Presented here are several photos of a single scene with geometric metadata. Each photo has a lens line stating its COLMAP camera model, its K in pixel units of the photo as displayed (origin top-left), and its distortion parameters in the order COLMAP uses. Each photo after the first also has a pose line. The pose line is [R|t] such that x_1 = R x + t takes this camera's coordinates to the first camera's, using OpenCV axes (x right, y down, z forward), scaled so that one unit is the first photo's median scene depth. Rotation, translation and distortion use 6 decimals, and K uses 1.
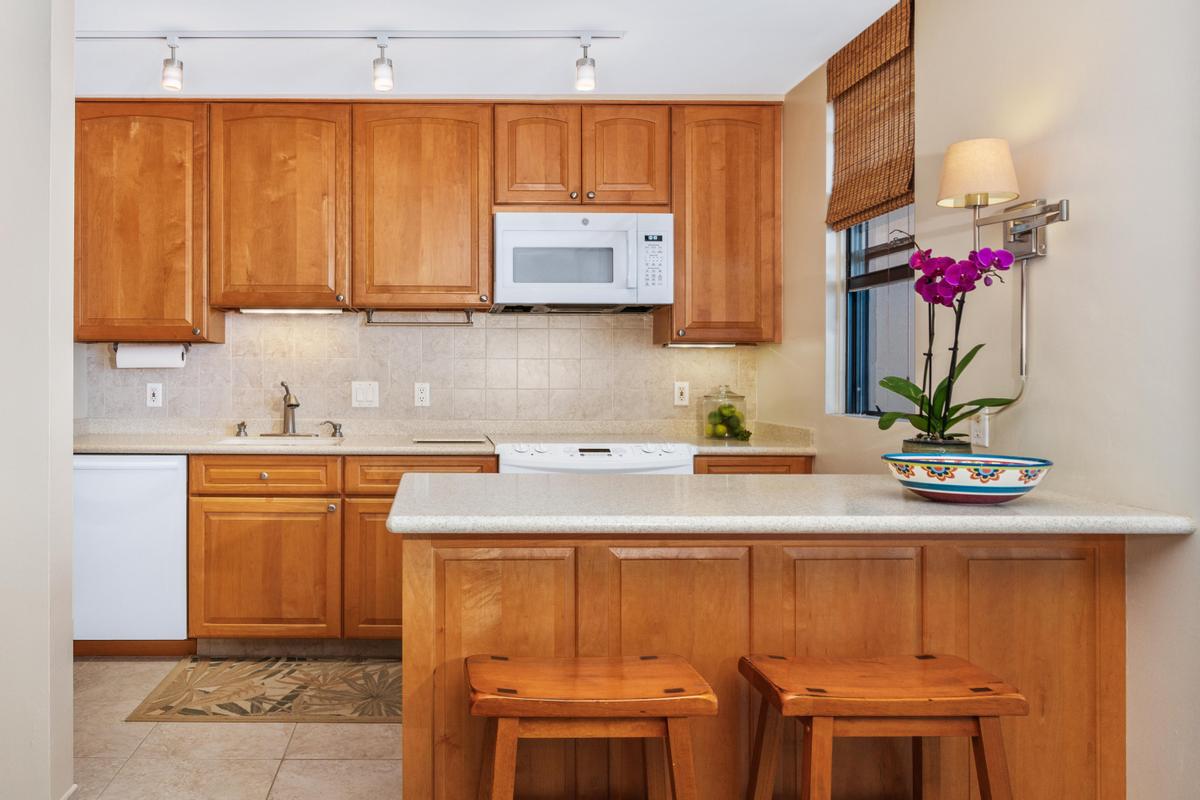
lens RADIAL K [[835.8, 0, 486.6], [0, 835.8, 379.9], [0, 0, 1]] dist [-0.021095, 0.000608]
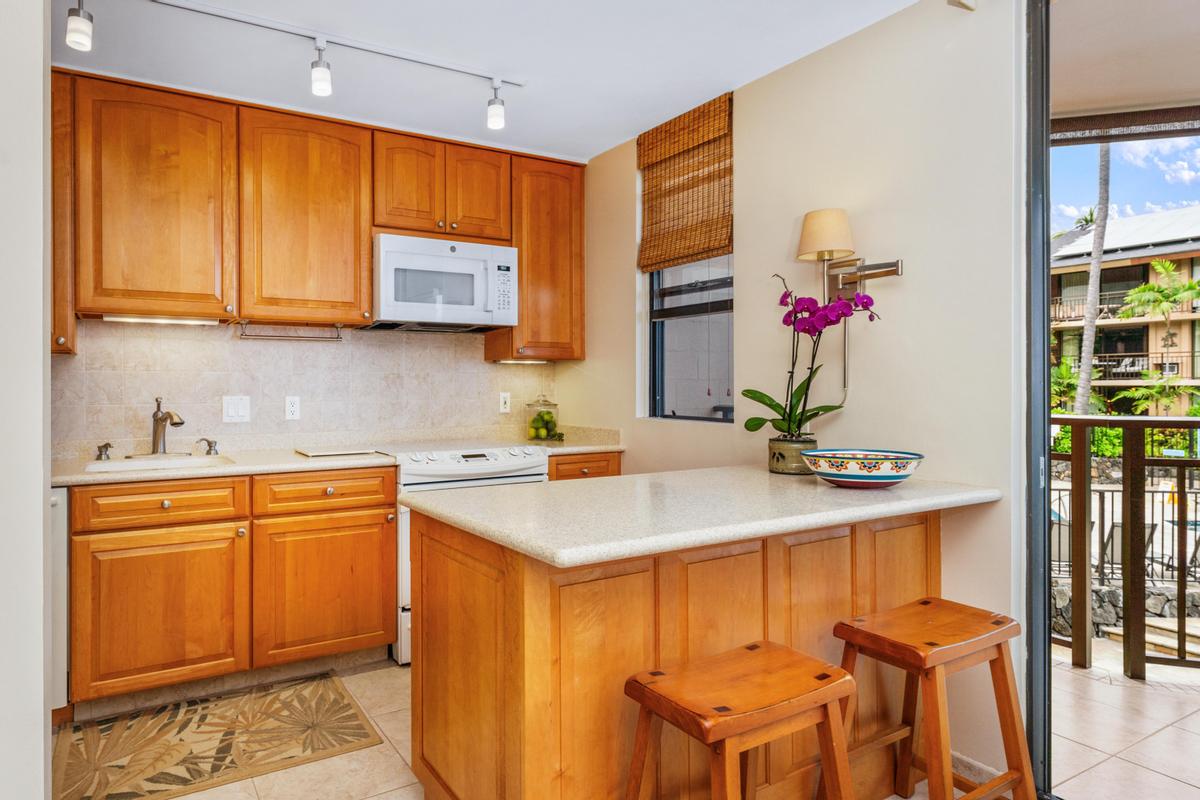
lens RADIAL K [[680.0, 0, 443.5], [0, 680.0, 385.2], [0, 0, 1]] dist [0.001544, -0.000751]
pose [[0.902268, -0.005433, 0.431141, -0.289362], [0.005711, 0.999983, 0.000651, -0.010431], [-0.431138, 0.001875, 0.902284, 0.198367]]
